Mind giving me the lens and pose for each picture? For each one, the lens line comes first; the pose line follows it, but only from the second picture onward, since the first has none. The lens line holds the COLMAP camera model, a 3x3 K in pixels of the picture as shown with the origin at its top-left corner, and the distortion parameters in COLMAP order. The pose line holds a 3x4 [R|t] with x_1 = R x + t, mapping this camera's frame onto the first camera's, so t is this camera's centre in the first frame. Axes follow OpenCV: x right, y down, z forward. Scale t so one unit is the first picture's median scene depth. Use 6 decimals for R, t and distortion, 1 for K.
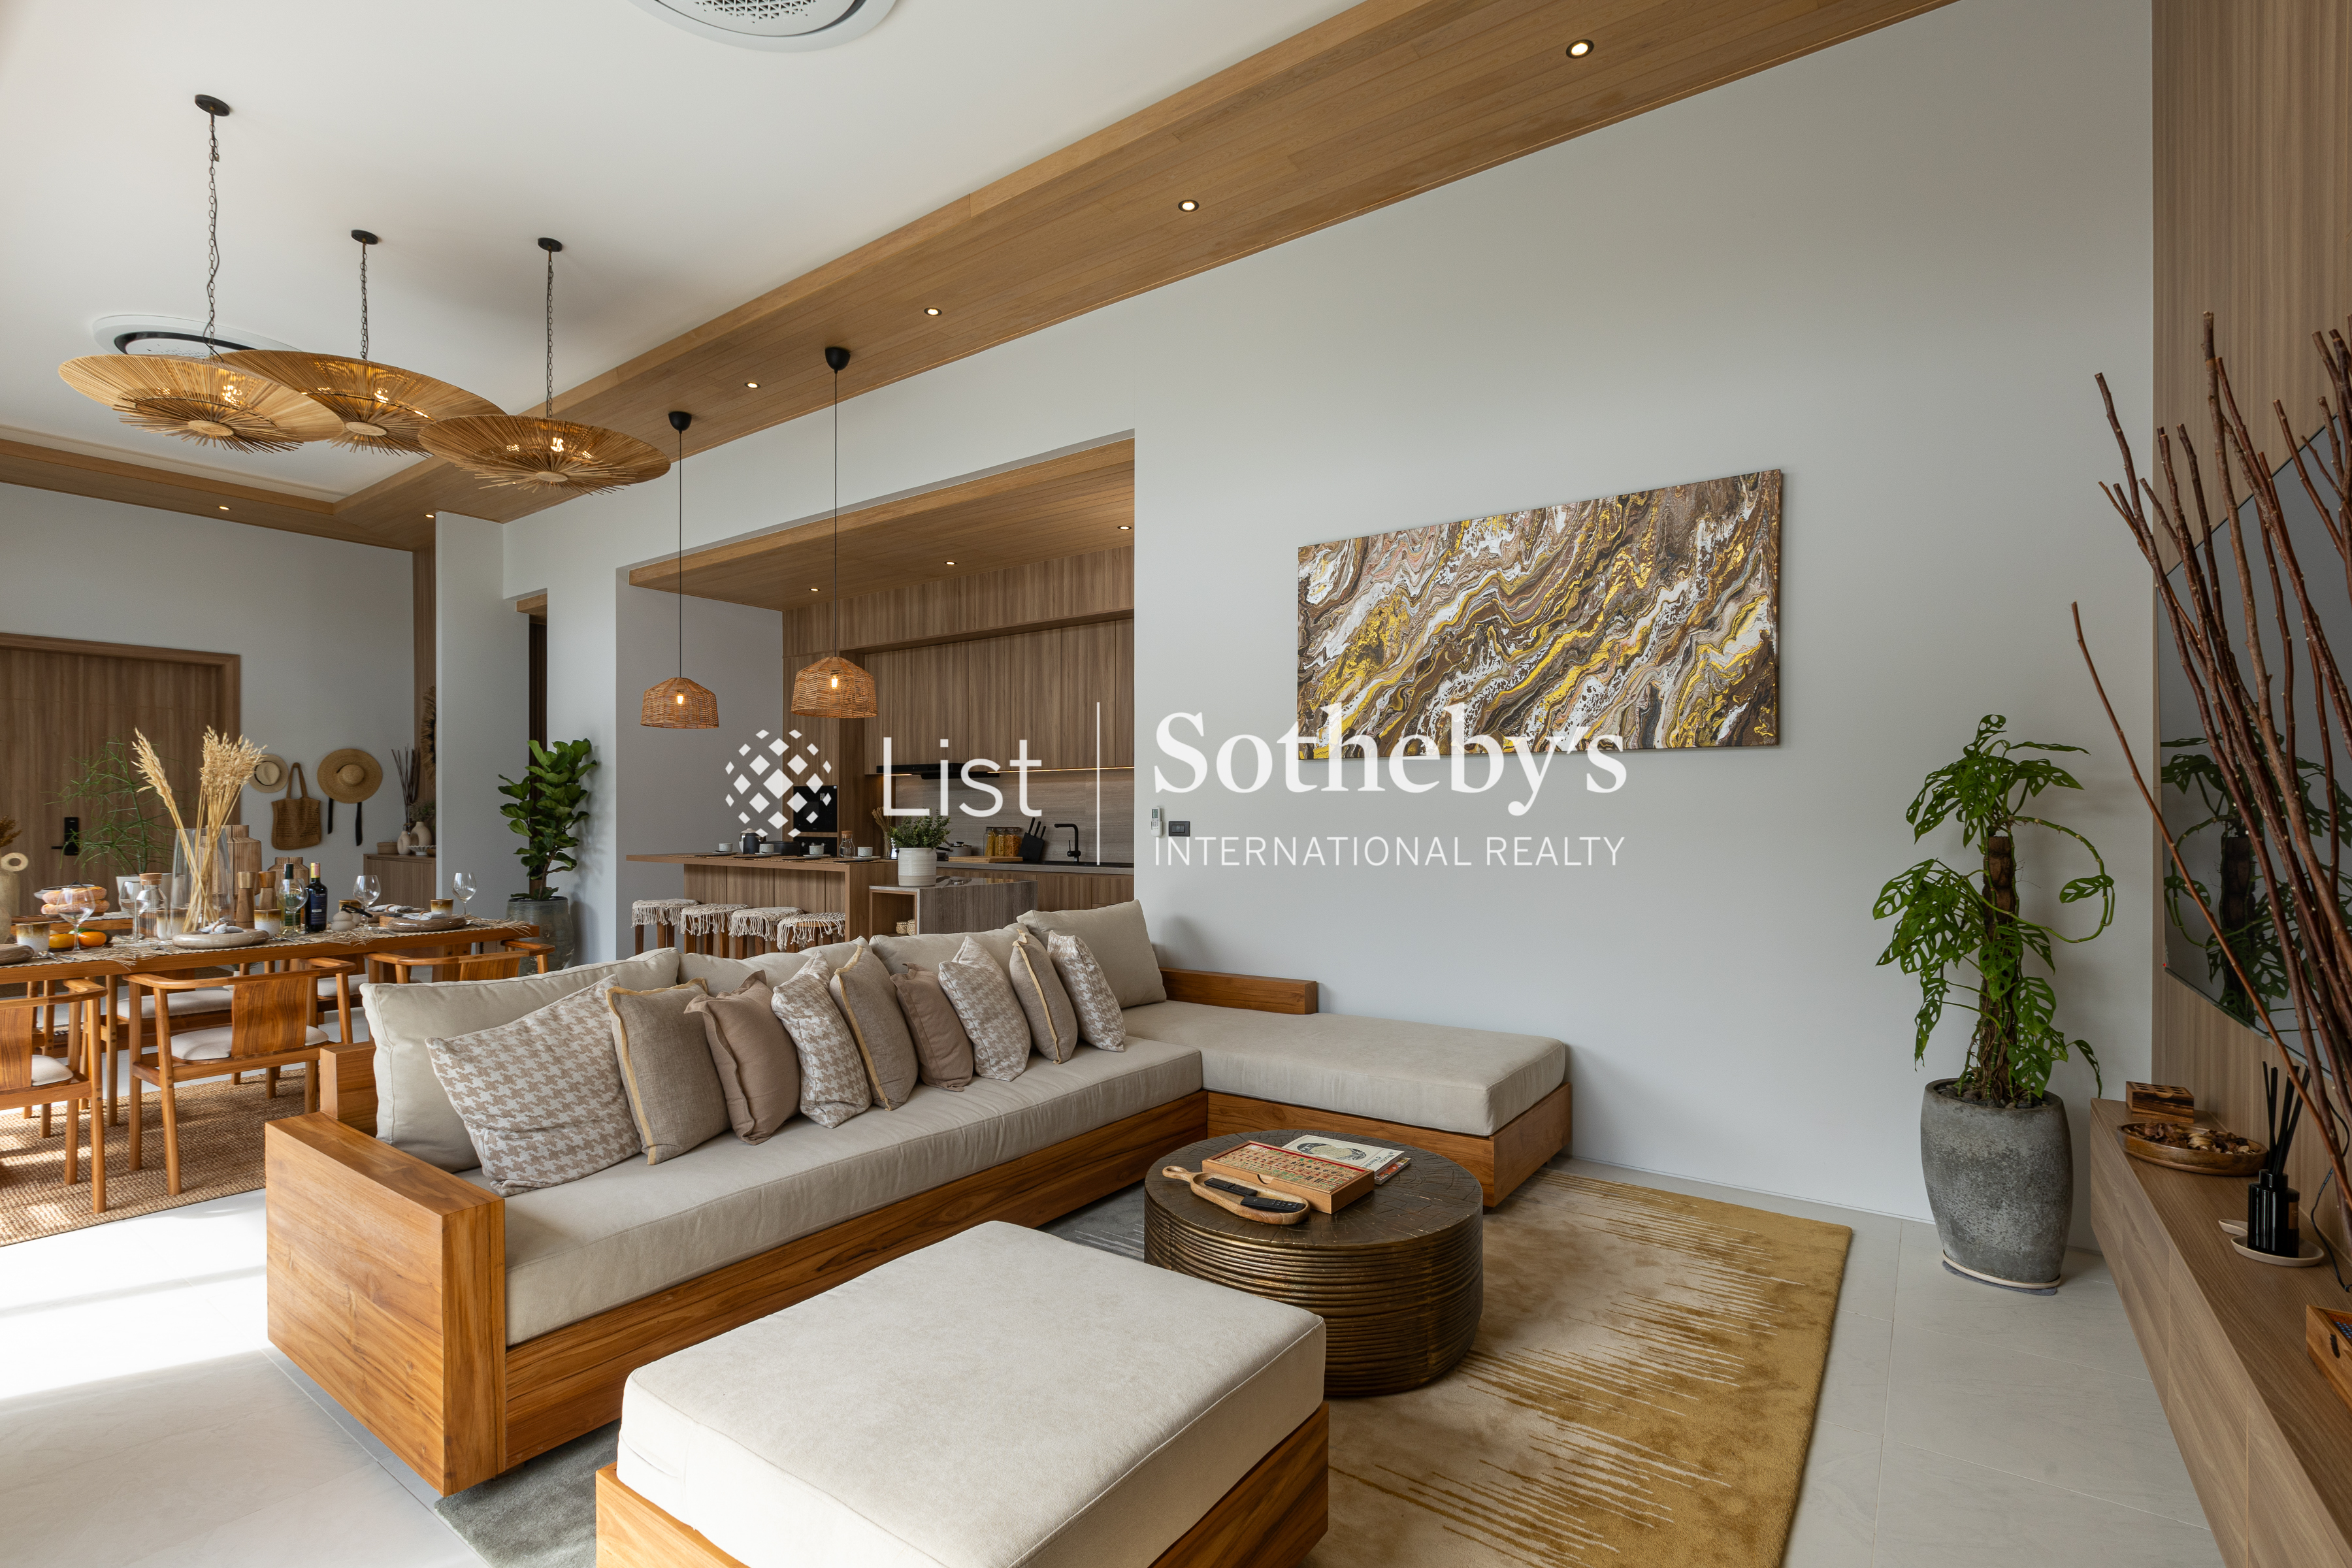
lens RADIAL K [[1064.8, 0, 1174.5], [0, 1064.8, 815.1], [0, 0, 1]] dist [-0.000005, -0.000416]
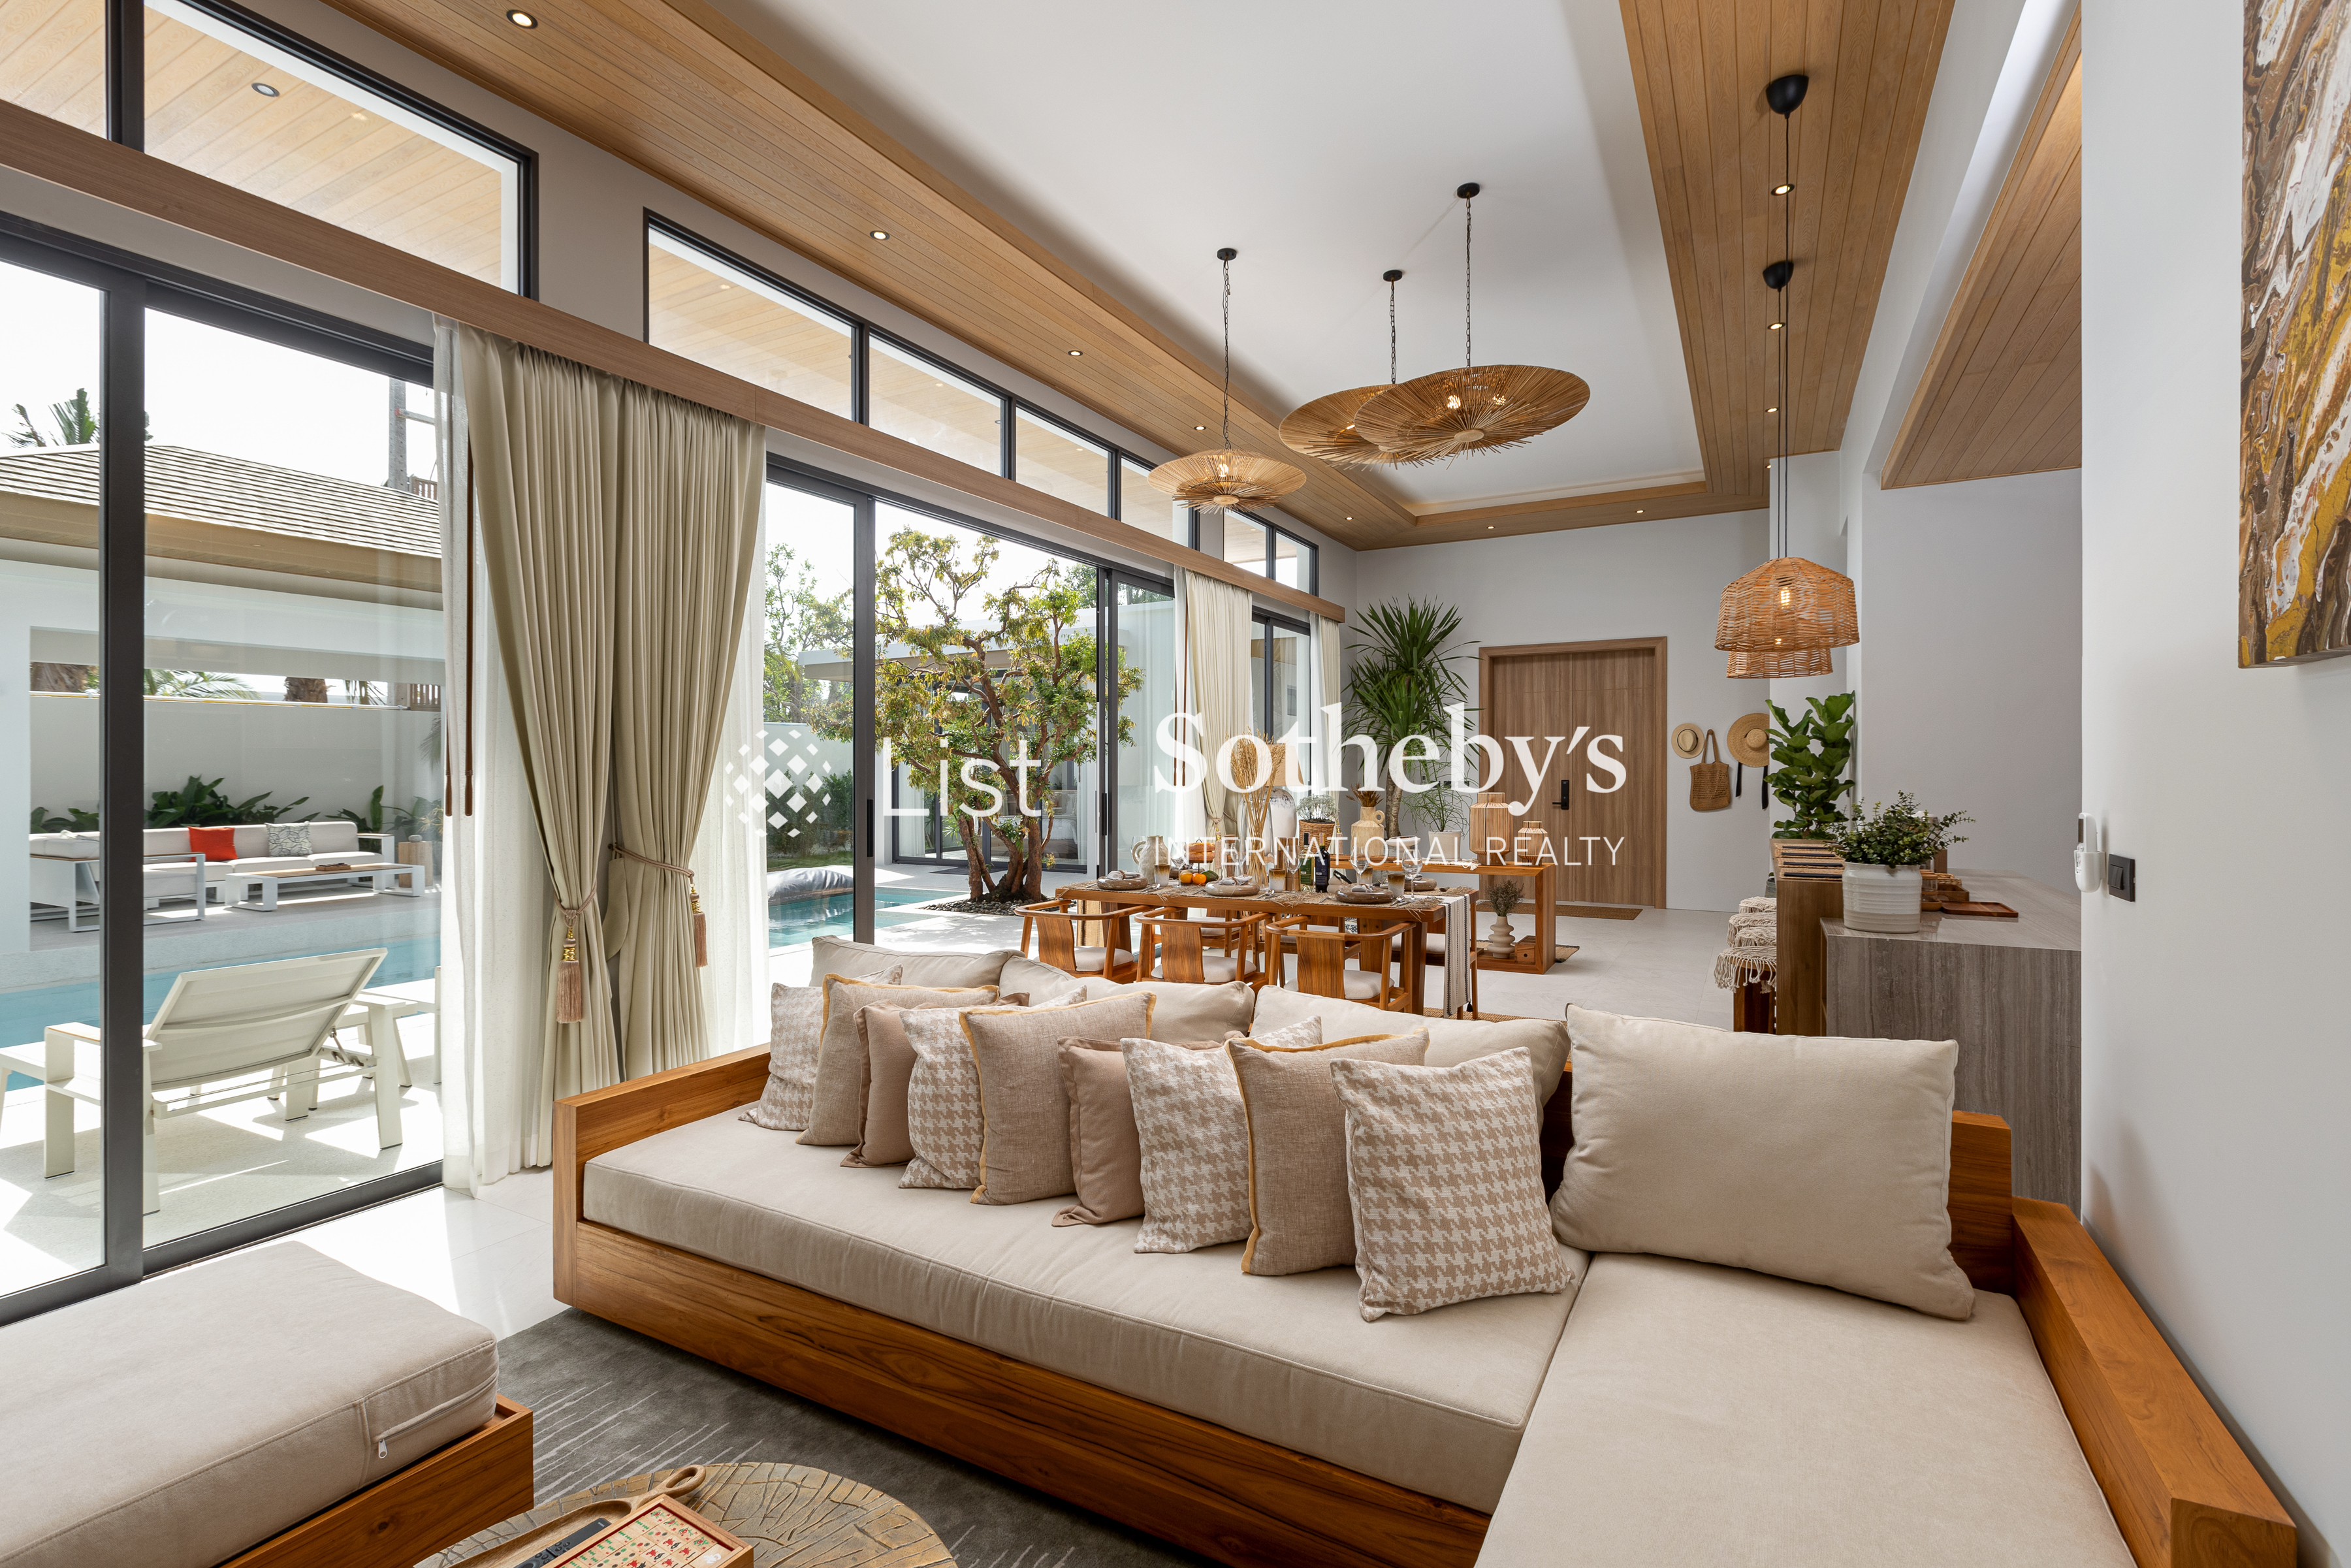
lens RADIAL K [[1064.3, 0, 1170.4], [0, 1064.3, 765.3], [0, 0, 1]] dist [-0.000005, -0.000416]
pose [[0.116251, -0.003404, -0.993214, 0.195802], [0.006321, 0.999976, -0.002687, -0.015960], [0.993200, -0.005966, 0.116270, 0.386518]]
